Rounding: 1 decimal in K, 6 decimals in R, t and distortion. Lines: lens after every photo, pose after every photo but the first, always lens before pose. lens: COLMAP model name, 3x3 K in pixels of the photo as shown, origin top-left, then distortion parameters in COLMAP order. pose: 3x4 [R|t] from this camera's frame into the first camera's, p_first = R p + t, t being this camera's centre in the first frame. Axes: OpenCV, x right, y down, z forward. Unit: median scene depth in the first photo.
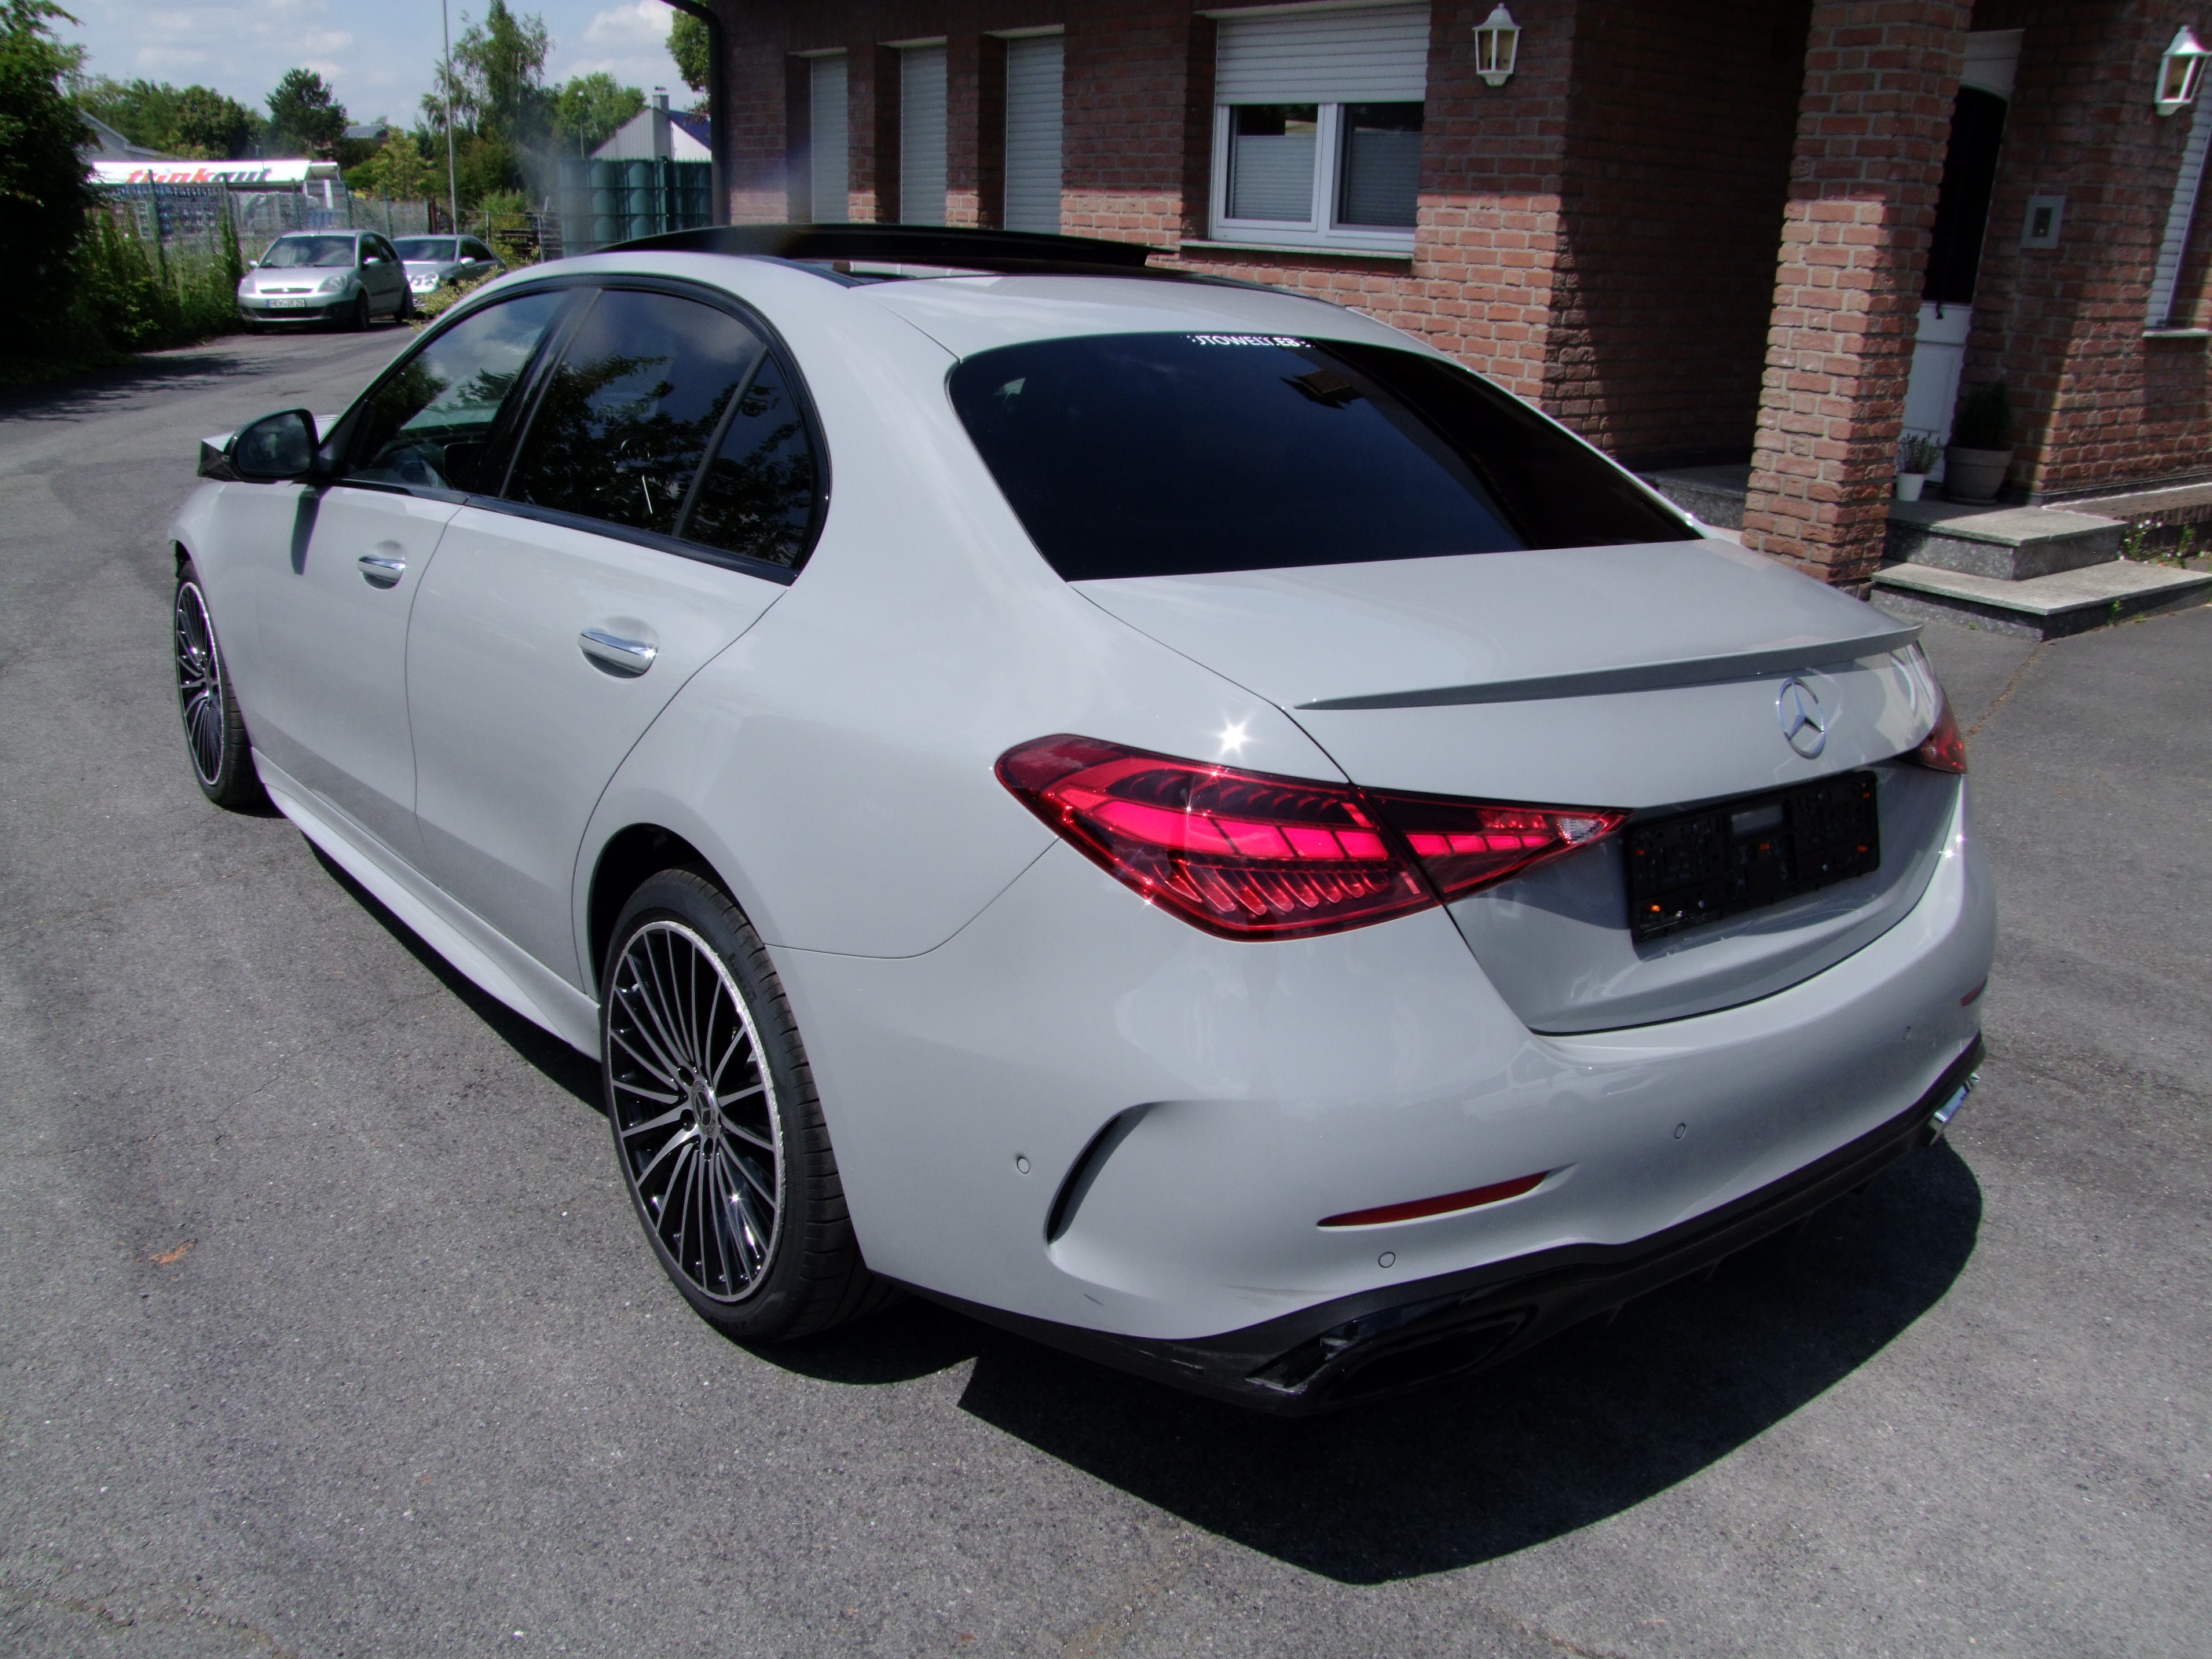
lens RADIAL K [[1803.7, 0, 1080.6], [0, 1803.7, 871.1], [0, 0, 1]] dist [-0.171513, 0.162635]
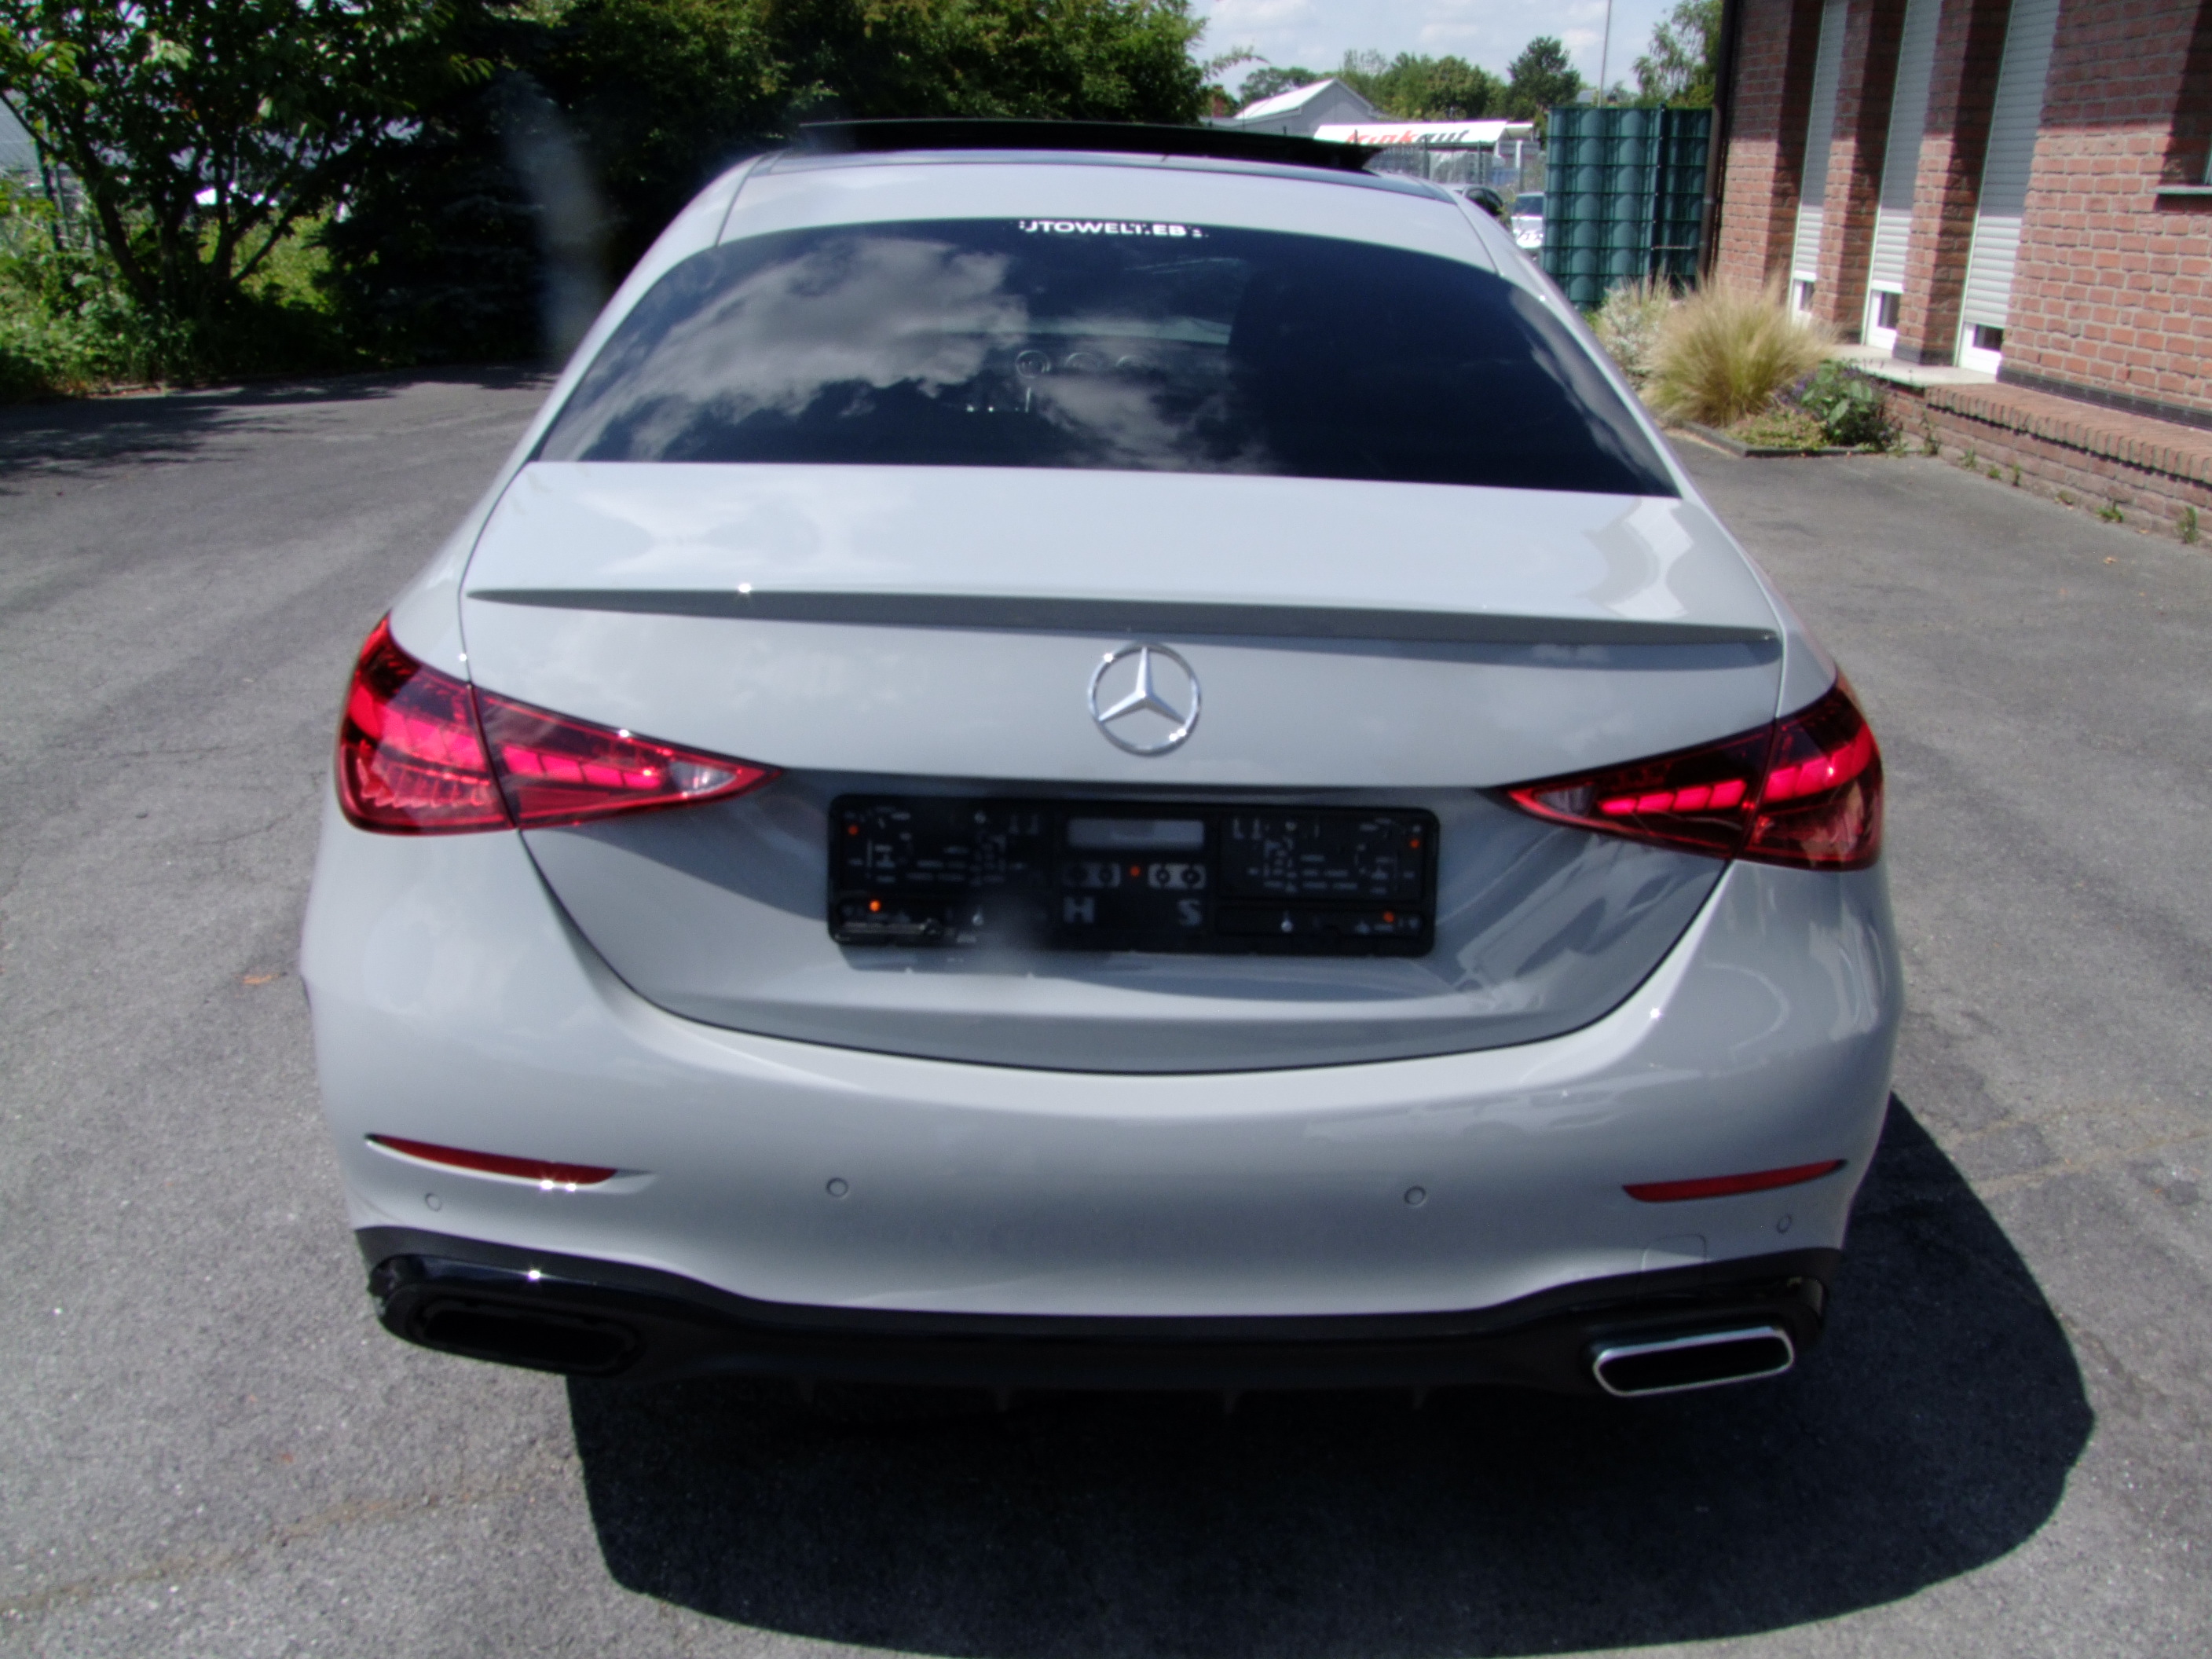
lens RADIAL K [[1803.7, 0, 1080.6], [0, 1803.7, 871.1], [0, 0, 1]] dist [-0.171513, 0.162635]
pose [[0.812303, 0.192908, -0.550410, 0.183049], [-0.182619, 0.980388, 0.074096, -0.015474], [0.553909, 0.040327, 0.831600, 0.085179]]
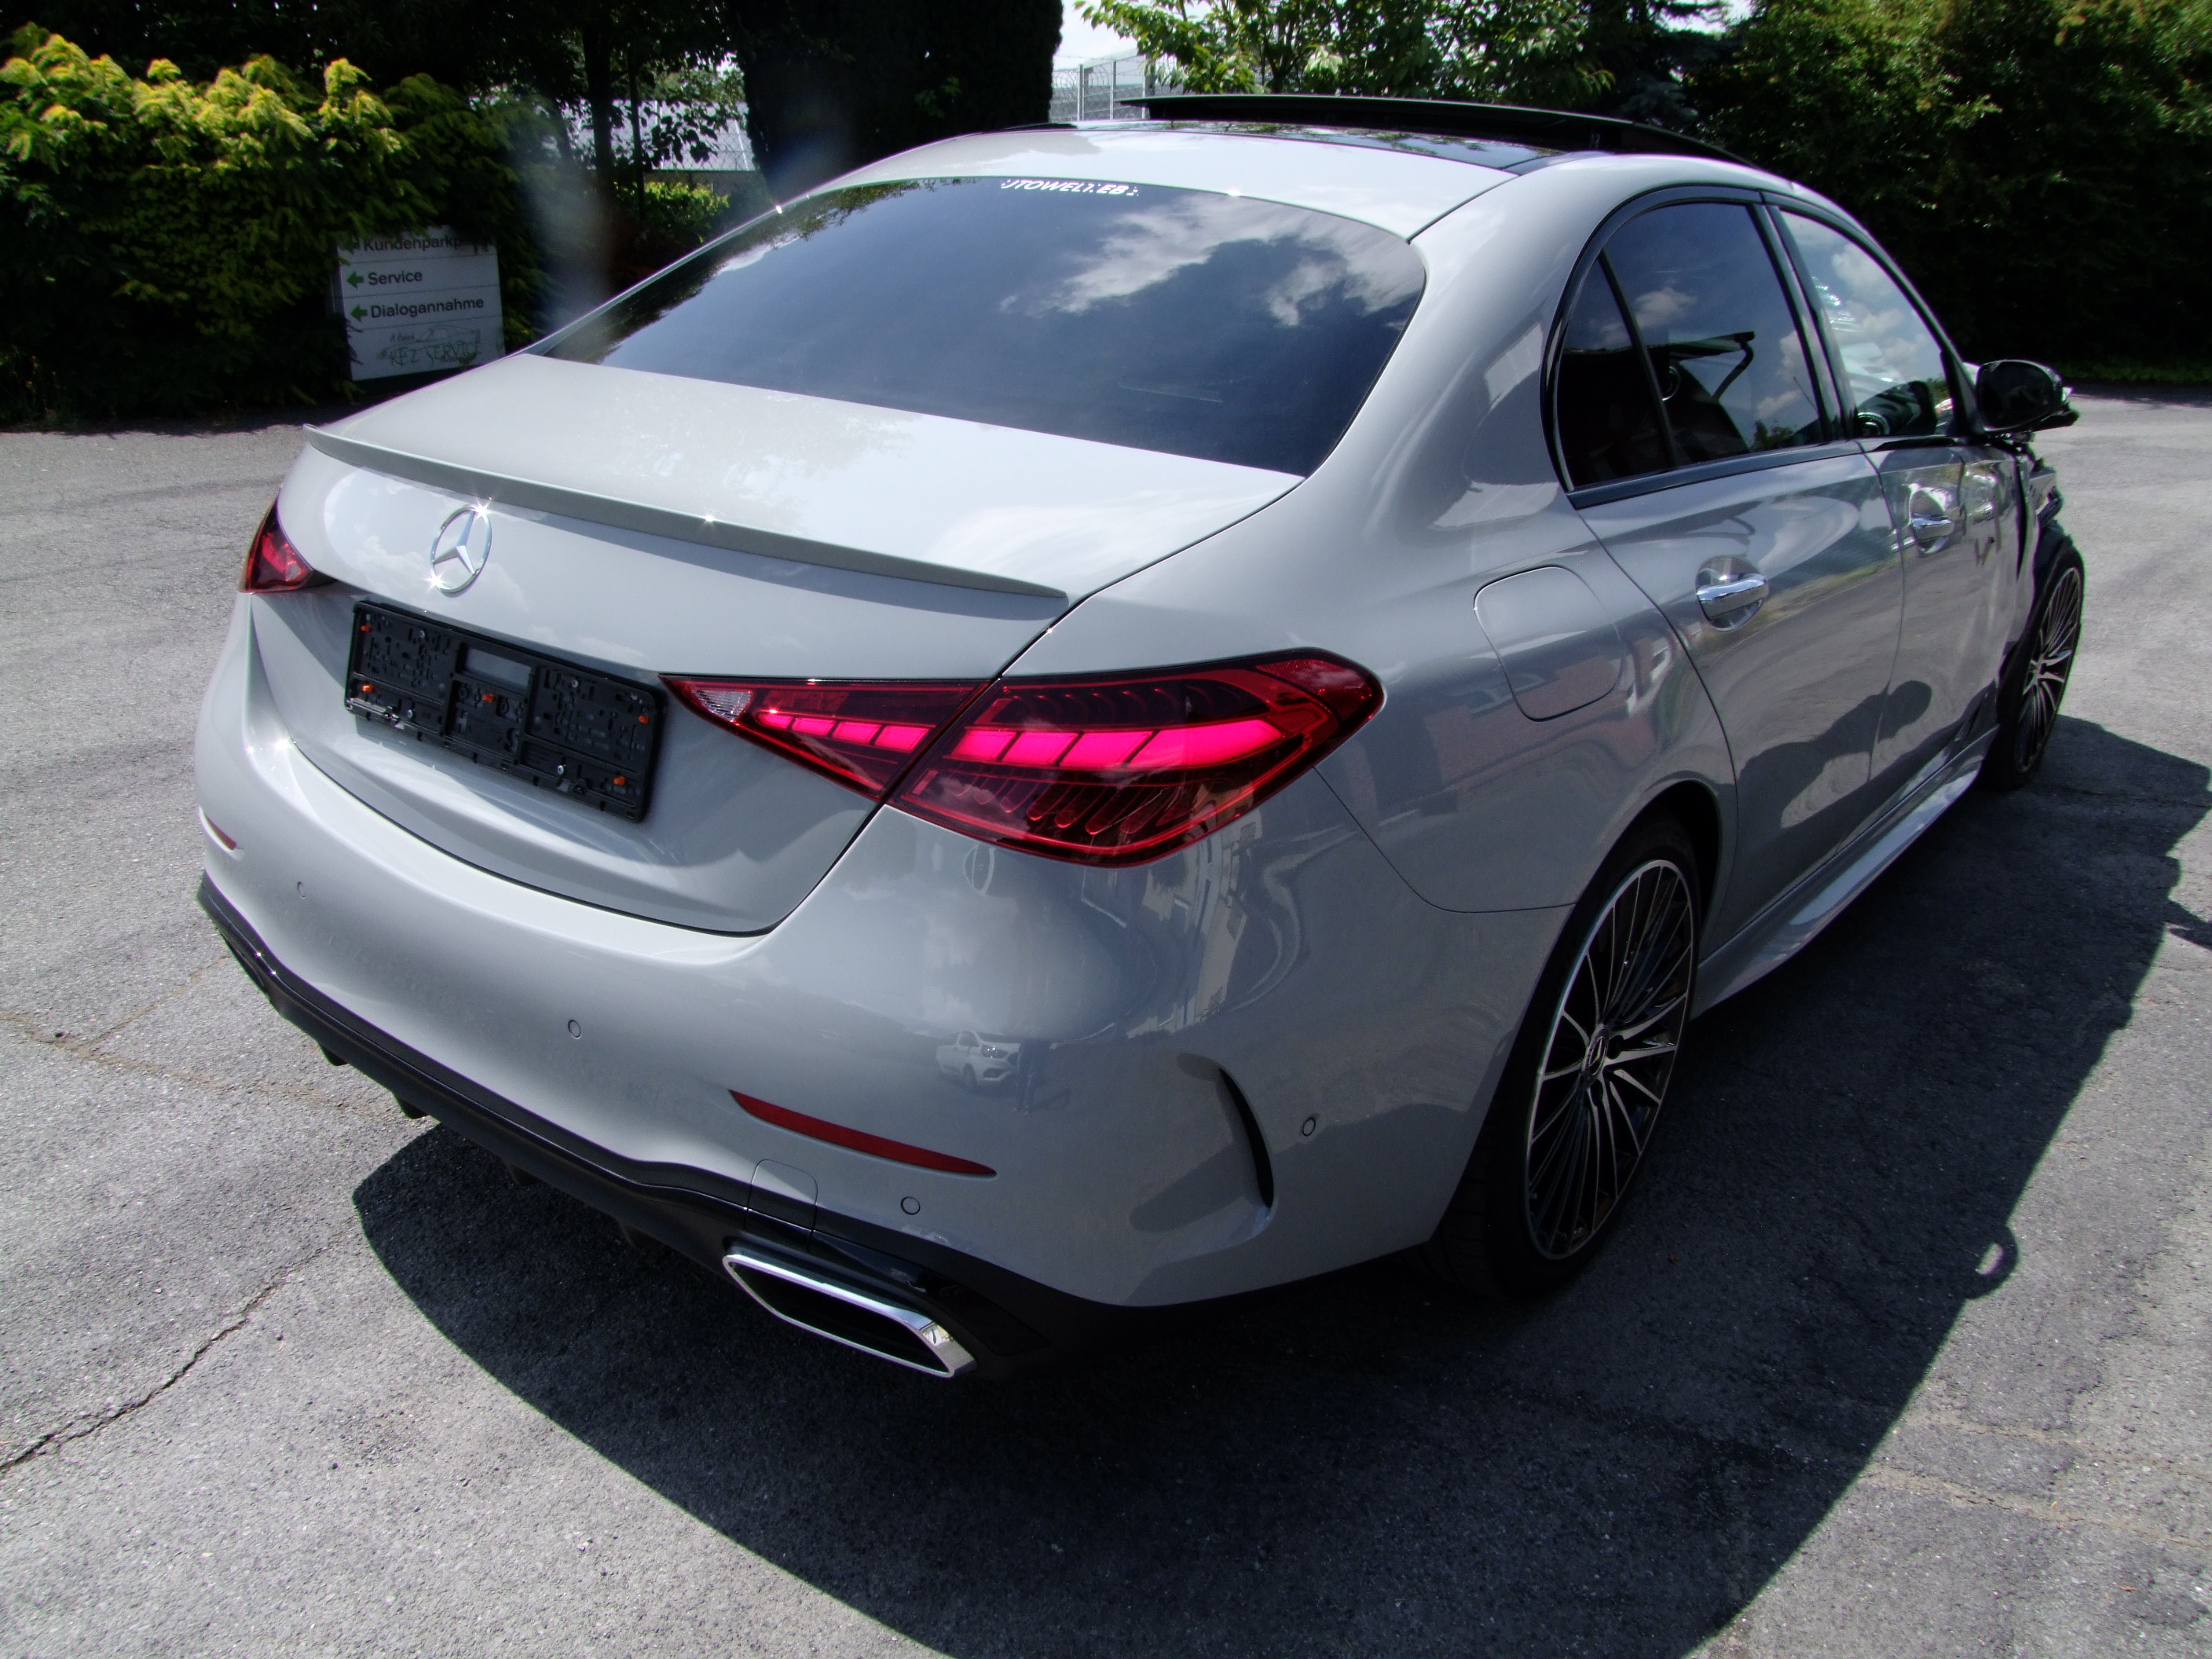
lens RADIAL K [[1803.7, 0, 1080.6], [0, 1803.7, 871.1], [0, 0, 1]] dist [-0.171513, 0.162635]
pose [[0.265164, 0.331477, -0.905434, 0.304717], [-0.336612, 0.911791, 0.235224, -0.057348], [0.903538, 0.242407, 0.353353, 0.228444]]
